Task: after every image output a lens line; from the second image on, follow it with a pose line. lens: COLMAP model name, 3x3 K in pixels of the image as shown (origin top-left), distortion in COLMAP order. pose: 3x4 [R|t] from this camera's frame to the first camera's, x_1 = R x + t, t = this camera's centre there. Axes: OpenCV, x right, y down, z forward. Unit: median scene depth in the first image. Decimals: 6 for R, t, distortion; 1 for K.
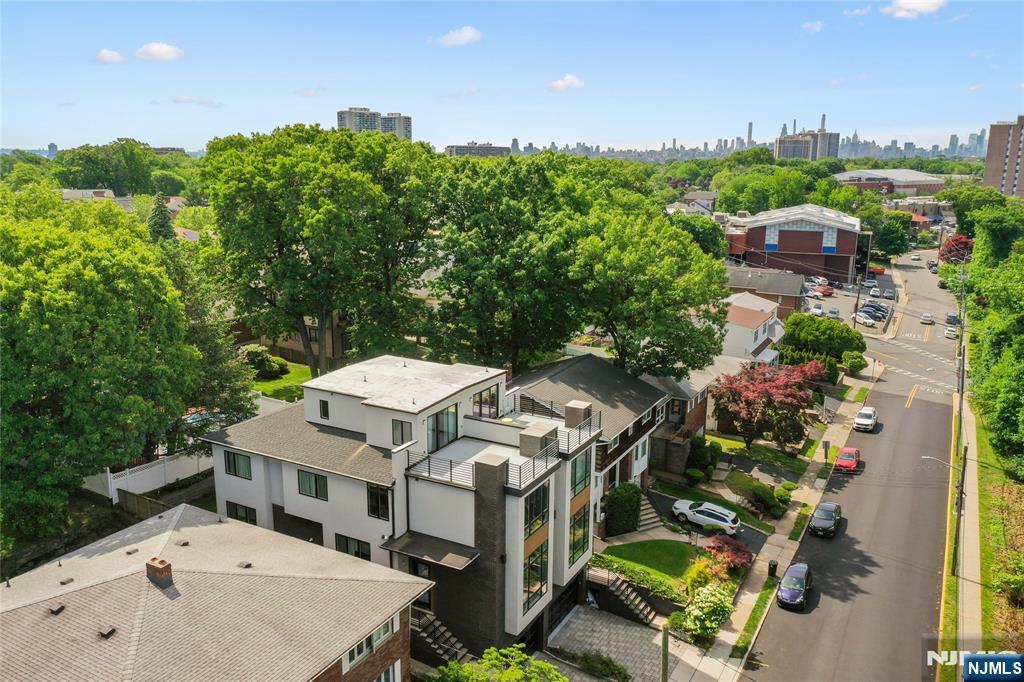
lens RADIAL K [[803.8, 0, 497.8], [0, 803.8, 328.9], [0, 0, 1]] dist [-0.008809, 0.005005]
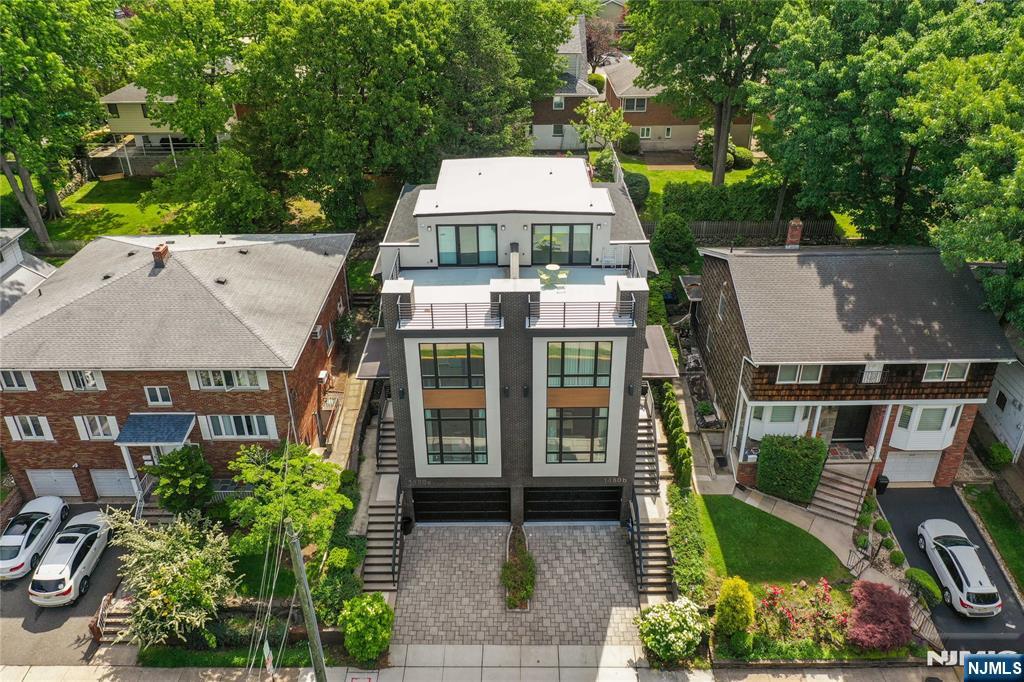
lens RADIAL K [[811.2, 0, 510.6], [0, 811.2, 329.1], [0, 0, 1]] dist [-0.010218, 0.008591]
pose [[0.494558, 0.414402, -0.763992, 0.598156], [-0.173587, 0.908401, 0.380363, -0.124855], [0.851634, -0.055492, 0.521192, 0.501817]]
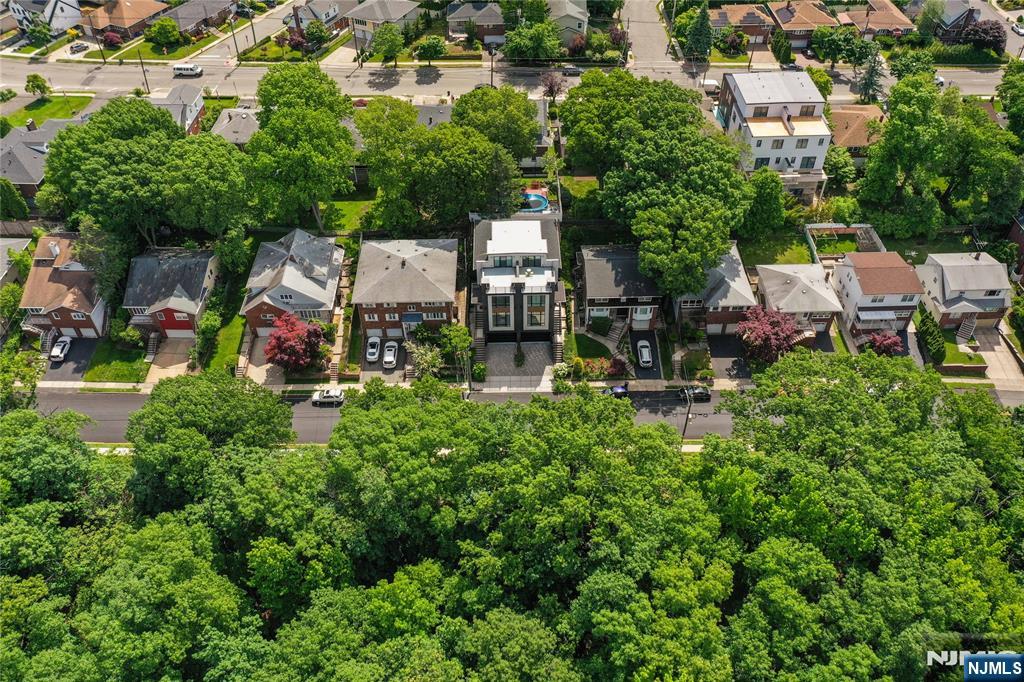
lens RADIAL K [[811.2, 0, 510.6], [0, 811.2, 329.1], [0, 0, 1]] dist [-0.010218, 0.008591]
pose [[0.509851, 0.587006, -0.628869, 1.716987], [-0.169889, 0.785328, 0.595313, -1.277158], [0.843321, -0.196683, 0.500126, -0.443196]]
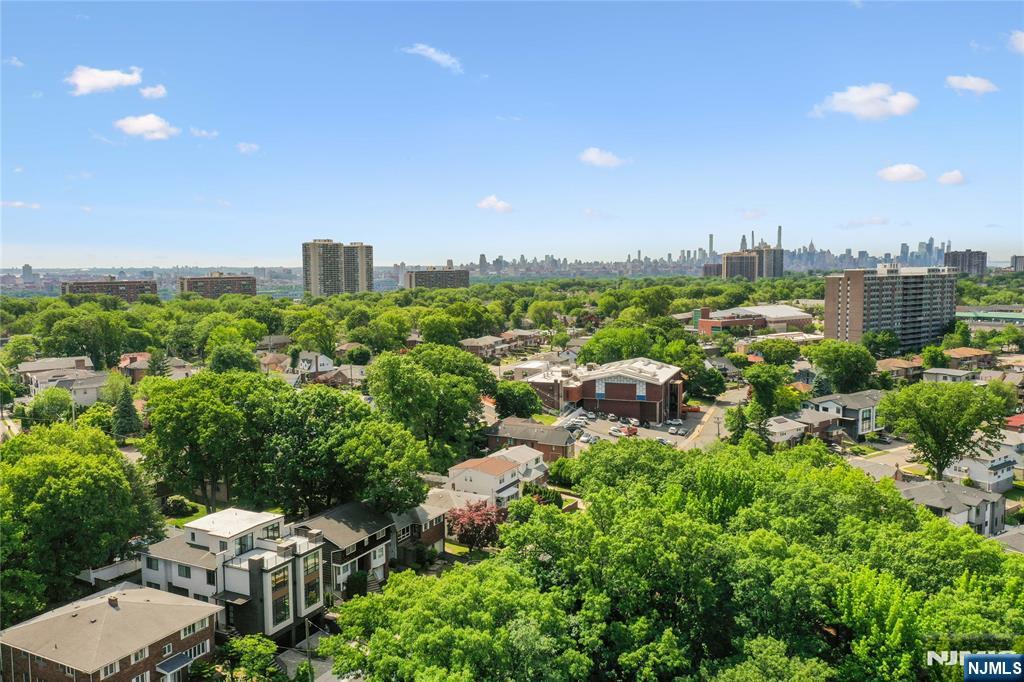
lens RADIAL K [[811.2, 0, 510.6], [0, 811.2, 329.1], [0, 0, 1]] dist [-0.010218, 0.008591]
pose [[0.999043, -0.012211, 0.042008, 0.519288], [0.017594, 0.991324, -0.130262, -0.146014], [-0.040053, 0.130876, 0.990589, -1.197587]]
